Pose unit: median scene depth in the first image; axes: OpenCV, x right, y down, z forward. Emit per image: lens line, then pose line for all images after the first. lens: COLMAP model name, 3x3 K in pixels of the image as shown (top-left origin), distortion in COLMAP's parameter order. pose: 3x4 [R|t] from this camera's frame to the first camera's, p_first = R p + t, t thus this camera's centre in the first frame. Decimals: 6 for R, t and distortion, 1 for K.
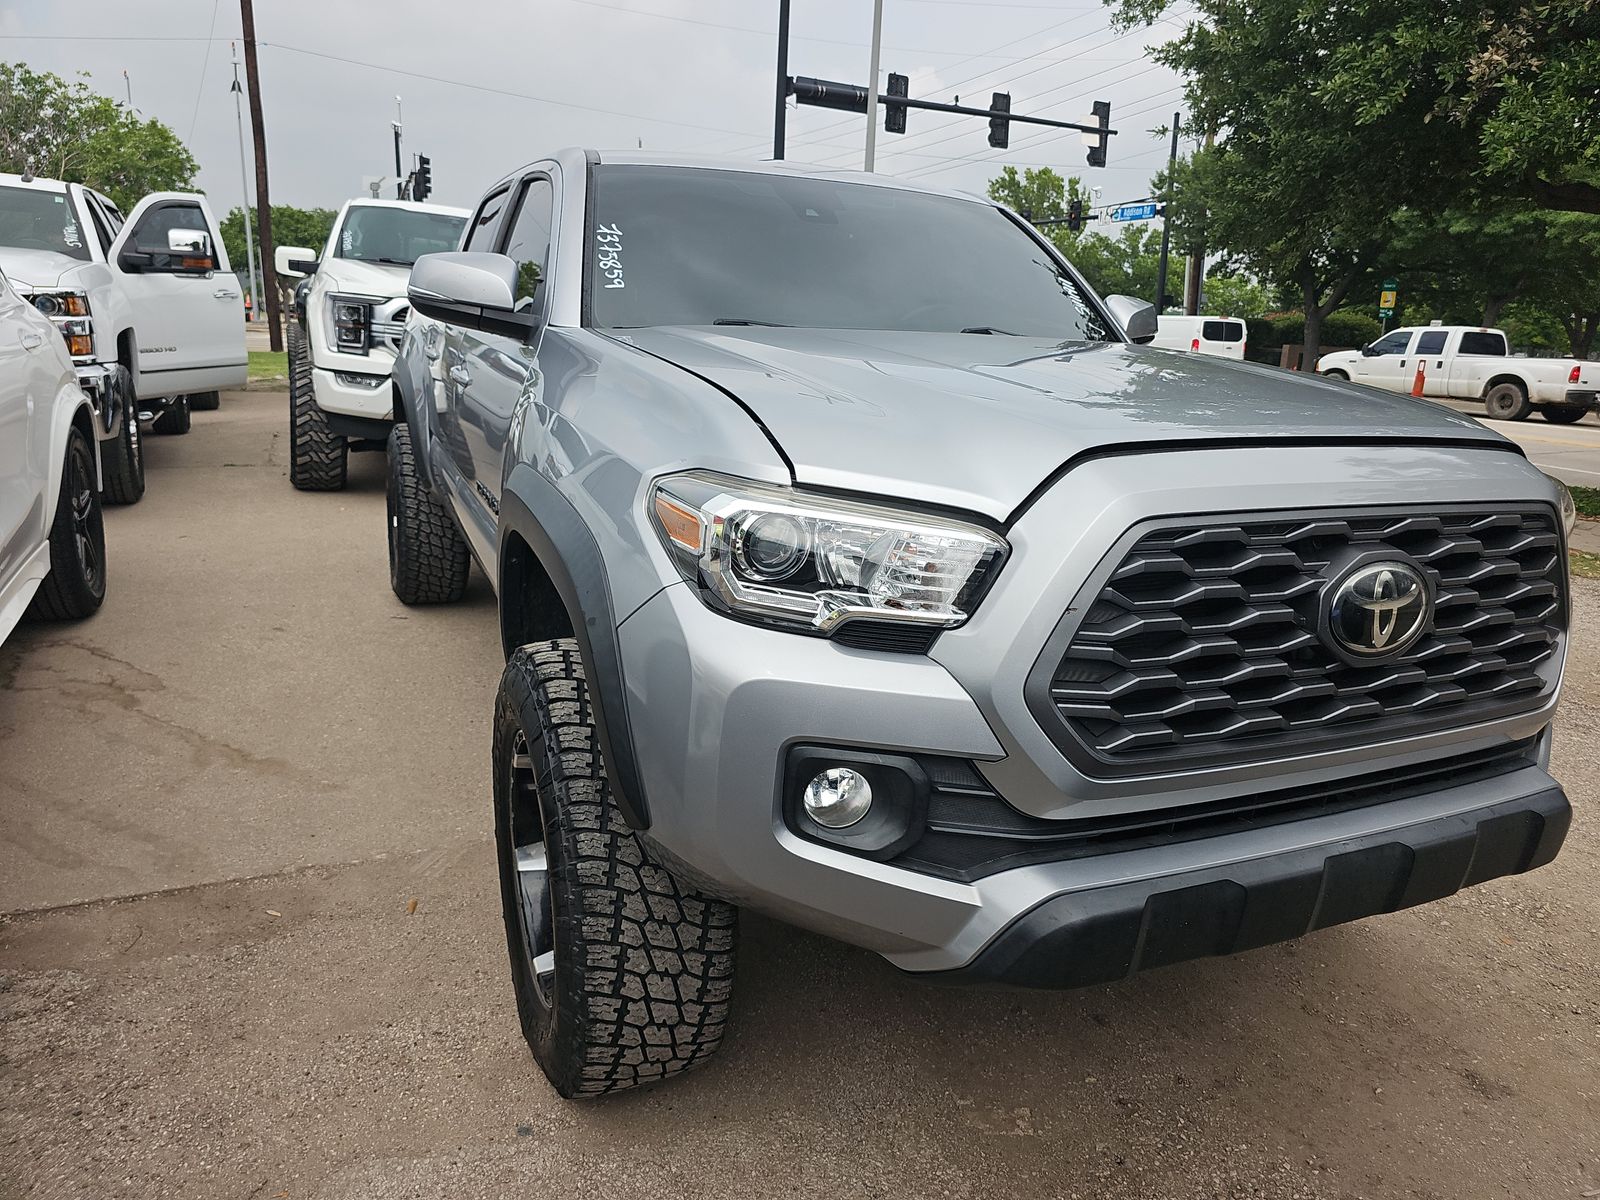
lens RADIAL K [[1071.1, 0, 821.3], [0, 1071.1, 569.7], [0, 0, 1]] dist [0.047470, -0.038034]
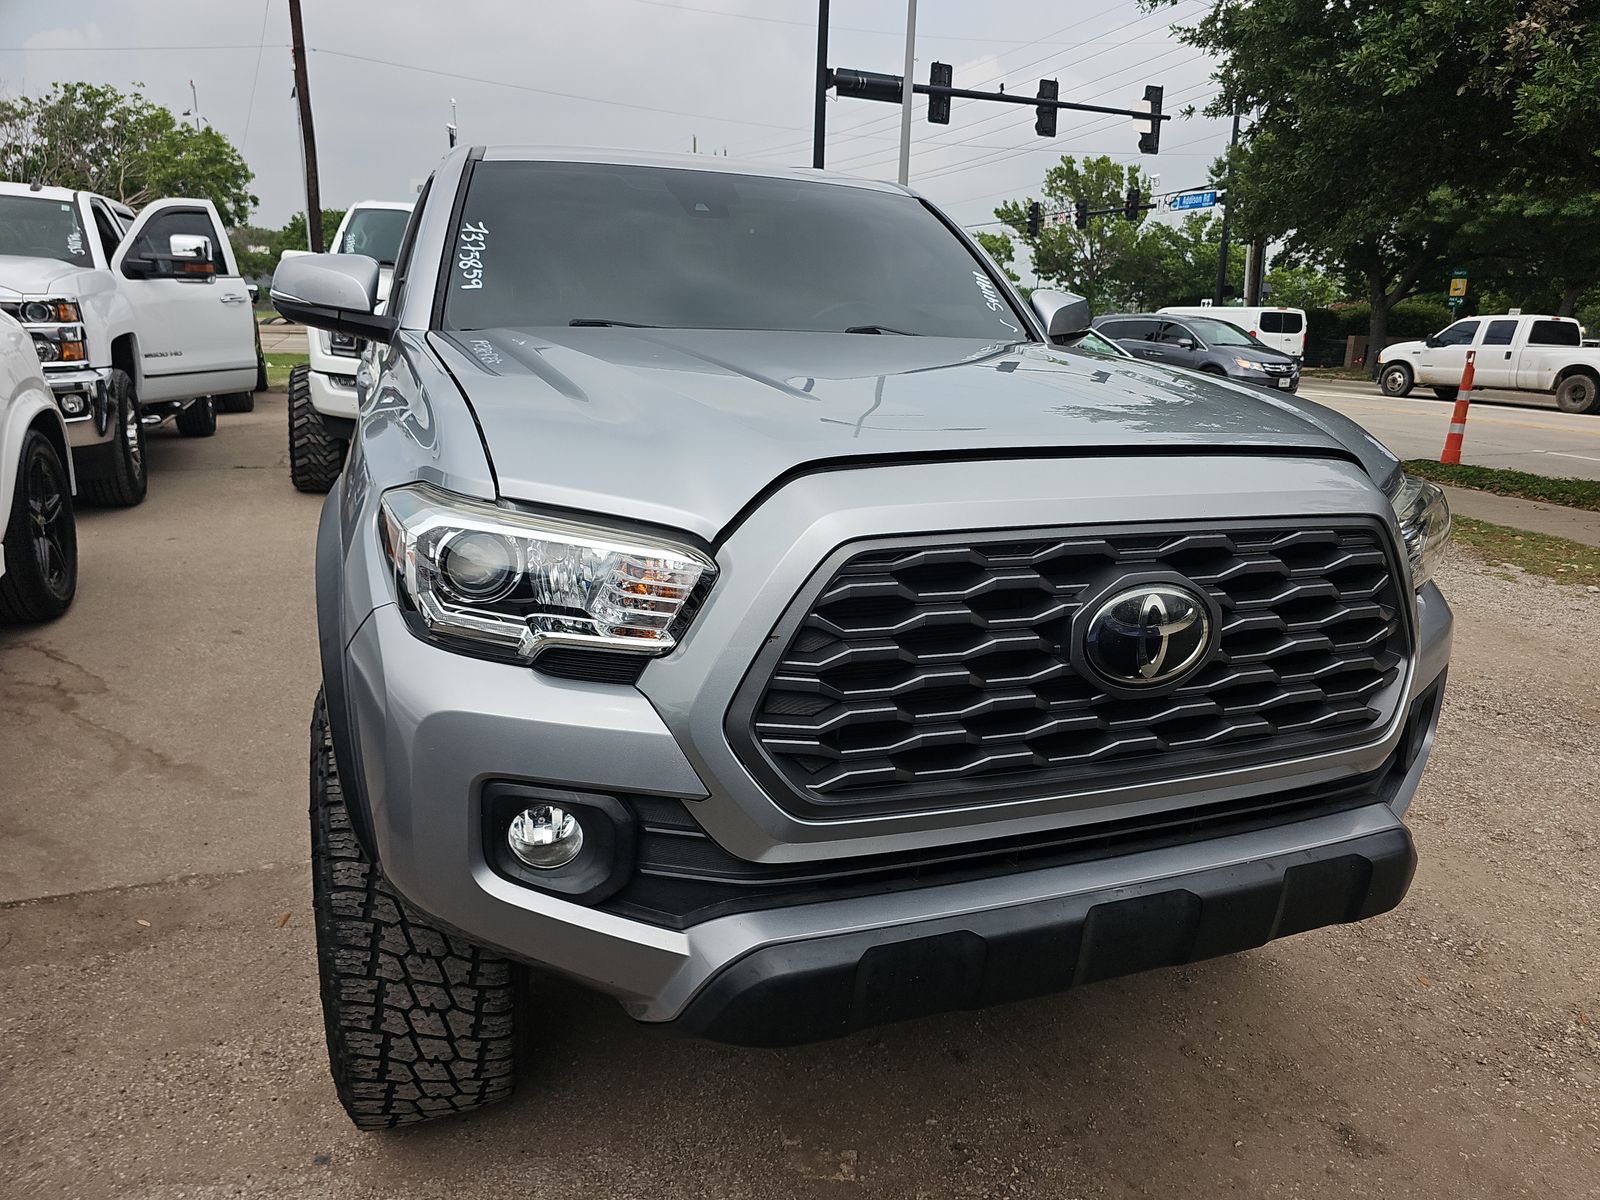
lens RADIAL K [[1071.1, 0, 810.8], [0, 1071.1, 587.9], [0, 0, 1]] dist [0.047470, -0.038034]
pose [[0.998084, 0.003448, -0.061777, 0.188229], [-0.002265, 0.999813, 0.019214, -0.013615], [0.061832, -0.019037, 0.997905, 0.052425]]
